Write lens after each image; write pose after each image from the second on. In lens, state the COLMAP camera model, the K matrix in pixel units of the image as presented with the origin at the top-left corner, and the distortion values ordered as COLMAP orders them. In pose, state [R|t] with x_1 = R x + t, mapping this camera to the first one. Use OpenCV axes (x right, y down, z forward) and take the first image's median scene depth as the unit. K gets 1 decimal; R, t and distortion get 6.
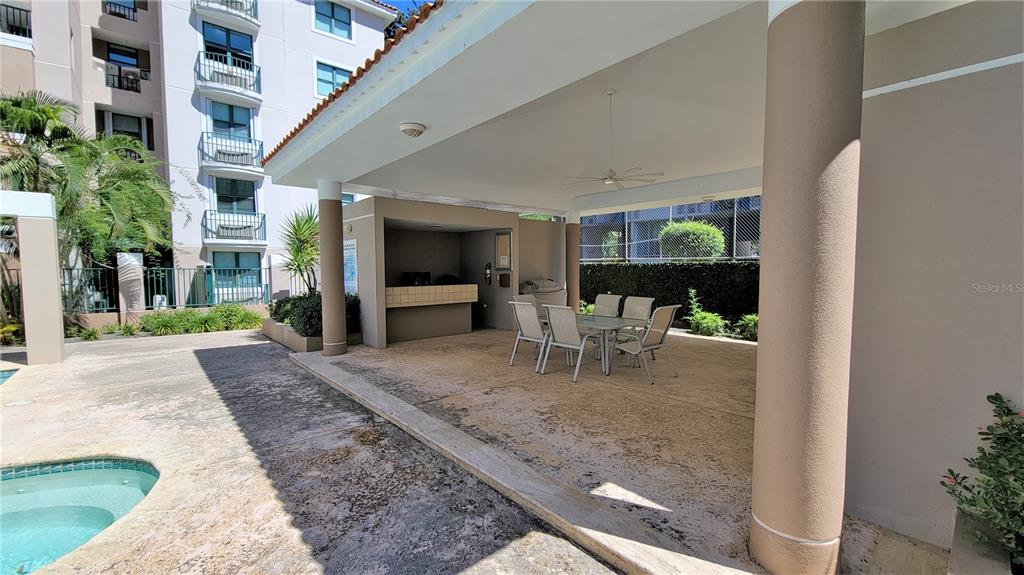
lens RADIAL K [[418.6, 0, 511.3], [0, 418.6, 288.3], [0, 0, 1]] dist [-0.001256, -0.000275]
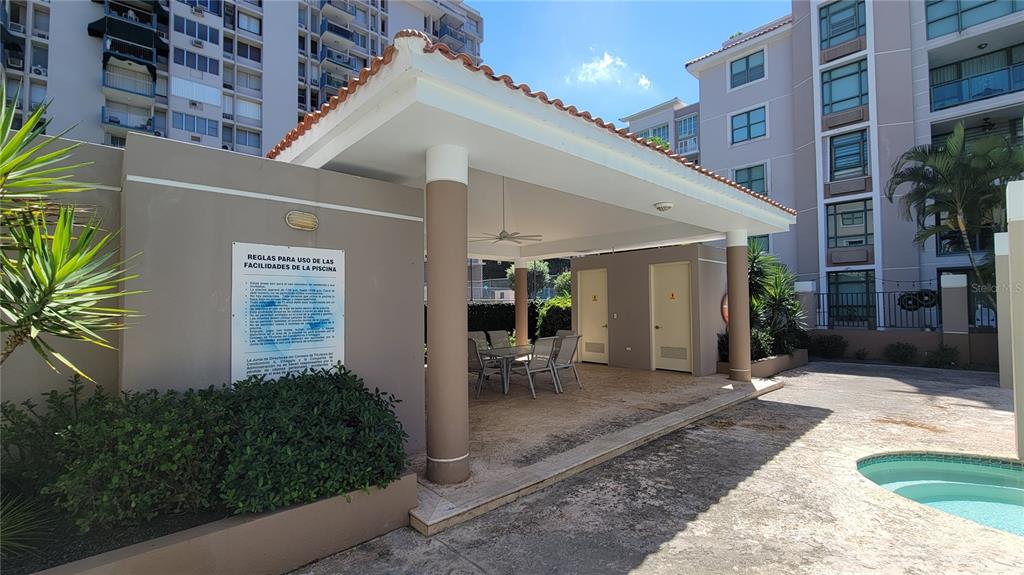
lens RADIAL K [[426.2, 0, 508.9], [0, 426.2, 288.9], [0, 0, 1]] dist [-0.000739, -0.000088]
pose [[-0.016517, 0.041877, 0.998986, -1.563670], [0.057959, 0.997483, -0.040856, -0.082157], [-0.998182, 0.057225, -0.018902, 1.492372]]
